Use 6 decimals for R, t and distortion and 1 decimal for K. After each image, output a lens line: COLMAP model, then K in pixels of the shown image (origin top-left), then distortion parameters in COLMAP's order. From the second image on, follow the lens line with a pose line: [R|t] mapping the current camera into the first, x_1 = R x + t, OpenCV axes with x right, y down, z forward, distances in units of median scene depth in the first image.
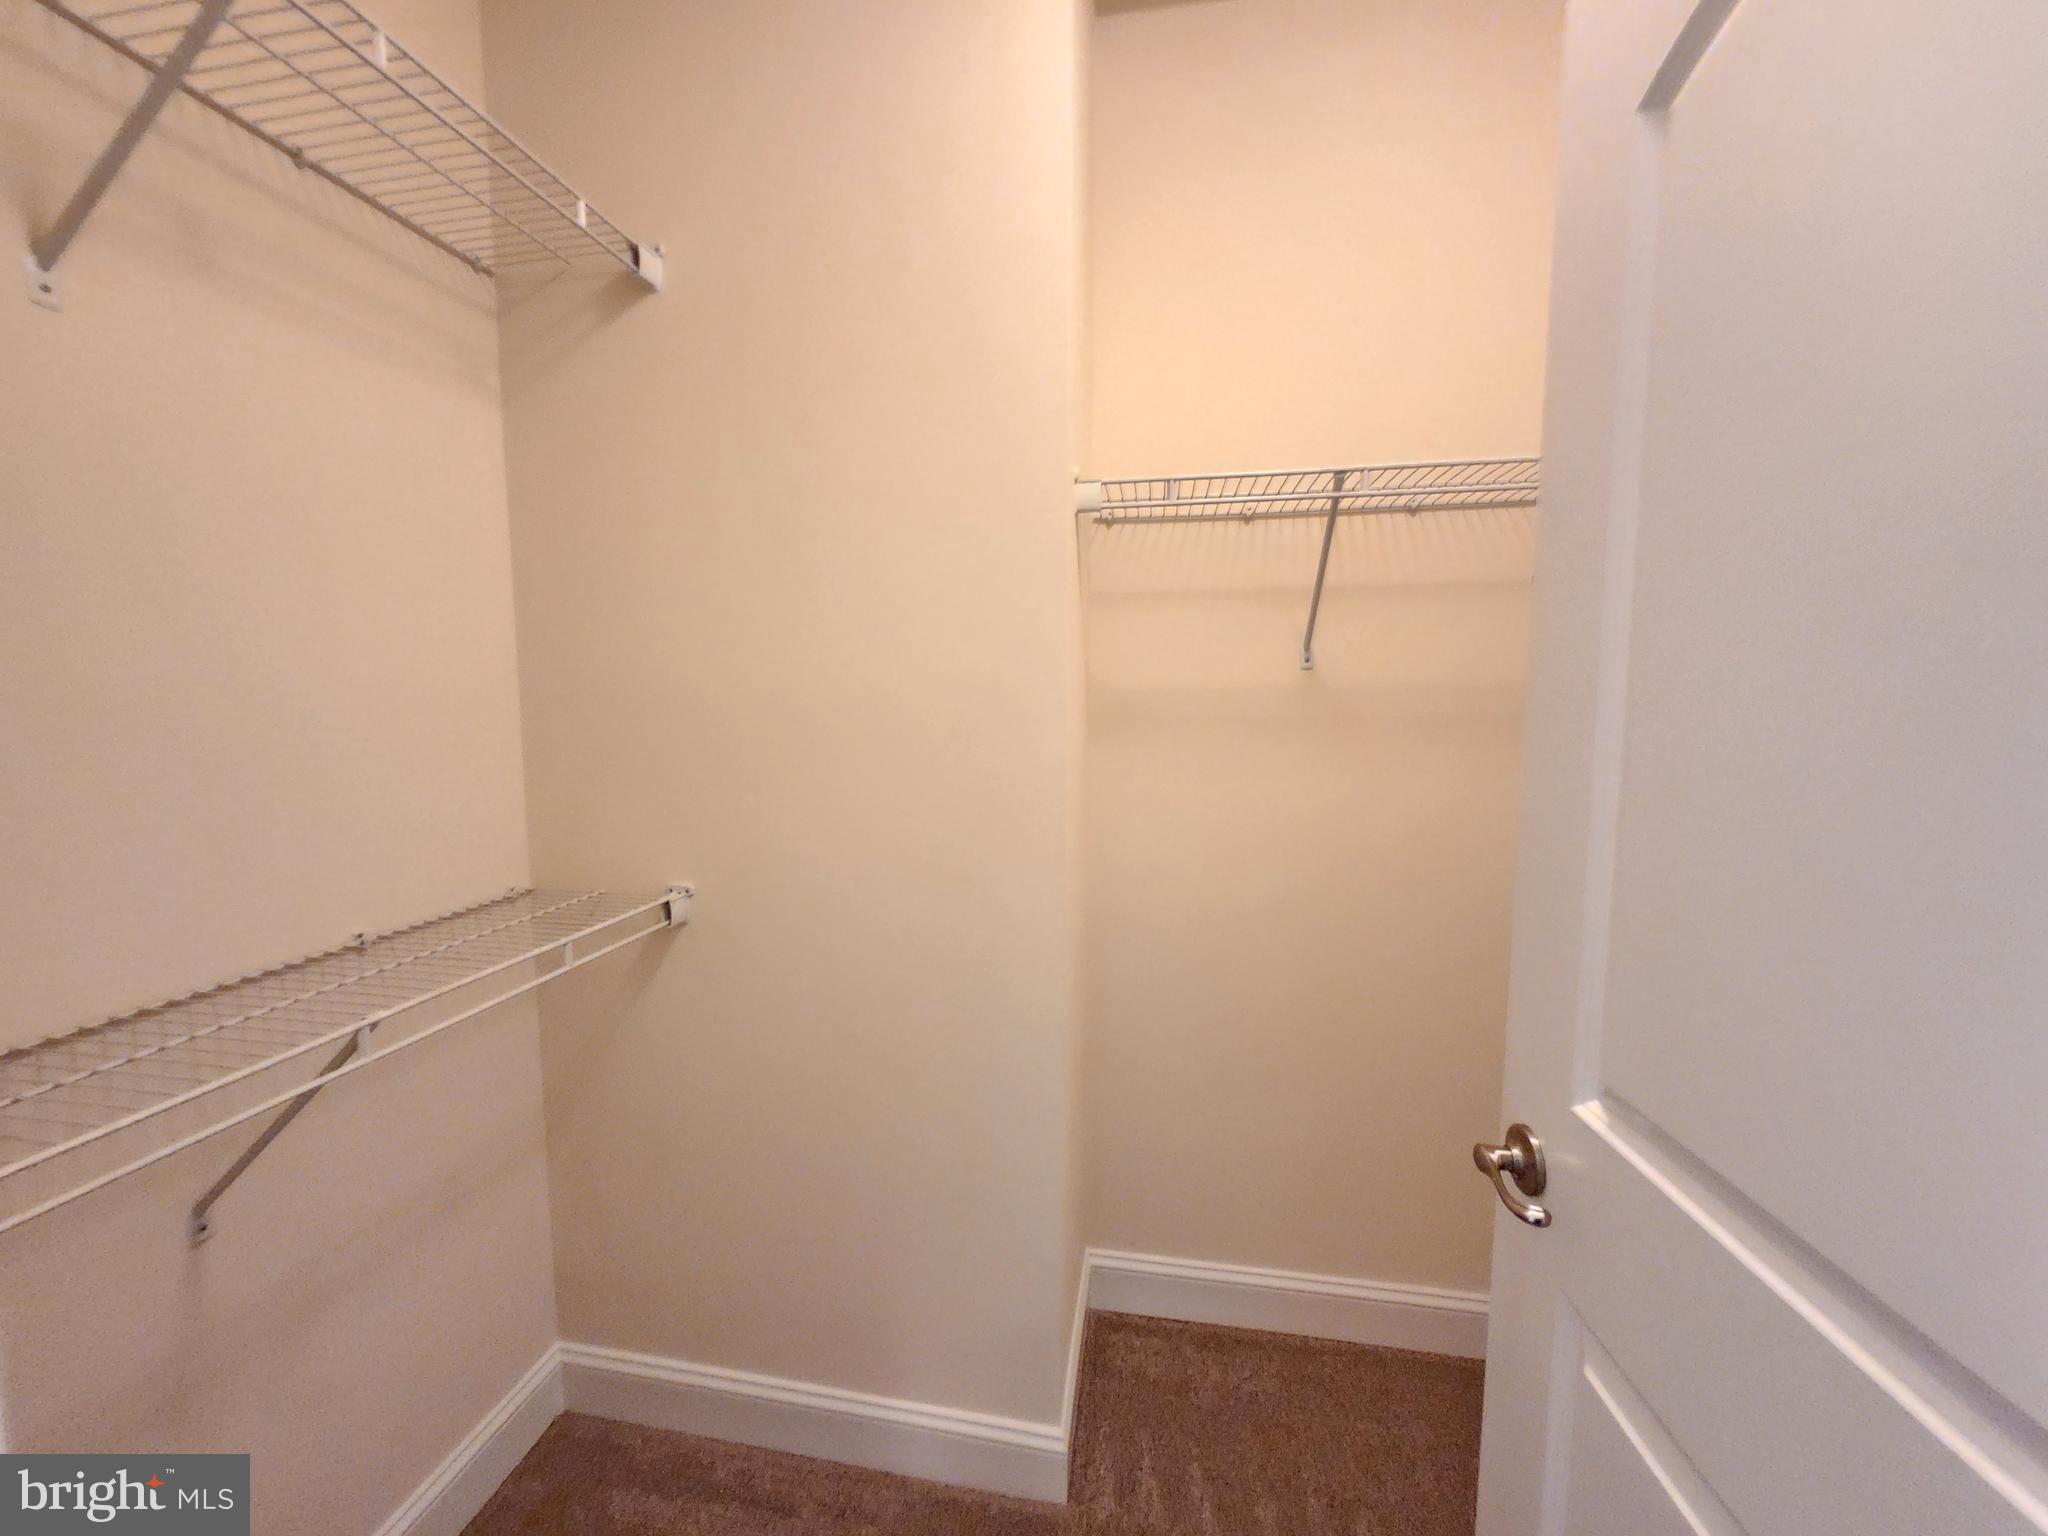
lens RADIAL K [[806.3, 0, 1014.5], [0, 806.3, 767.0], [0, 0, 1]] dist [-0.002364, -0.000607]
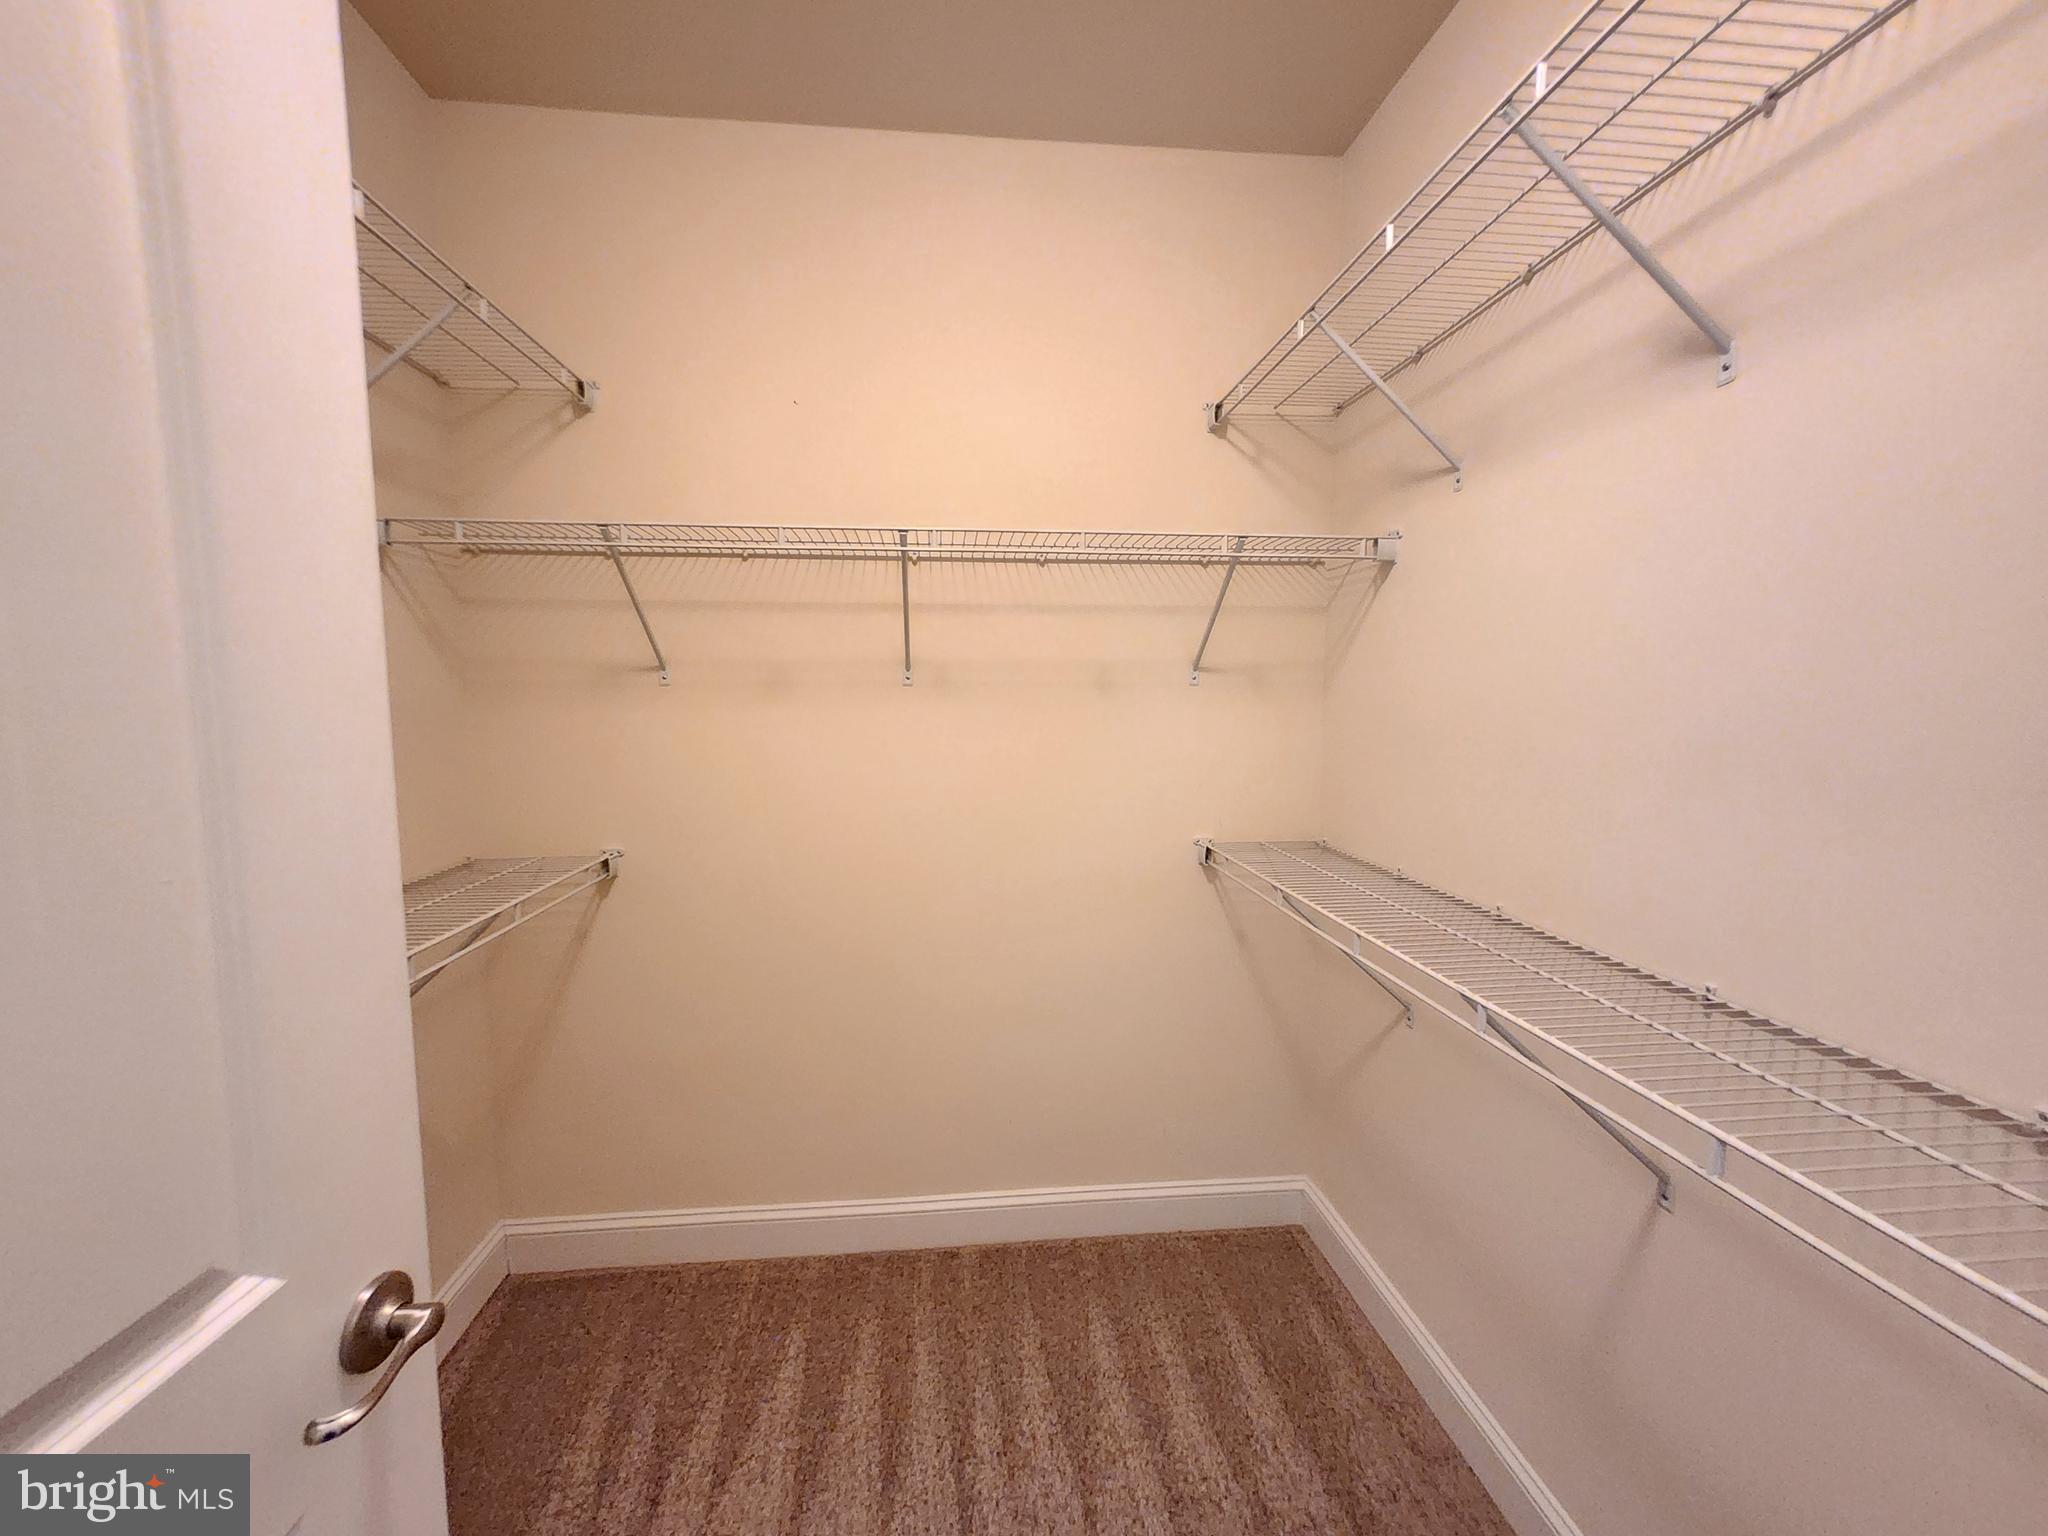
lens RADIAL K [[806.3, 0, 1014.5], [0, 806.3, 767.0], [0, 0, 1]] dist [-0.002364, -0.000607]
pose [[0.963550, -0.018389, 0.266895, -0.127244], [0.018078, 0.999830, 0.003620, 0.019000], [-0.266916, 0.001337, 0.963719, -0.485076]]
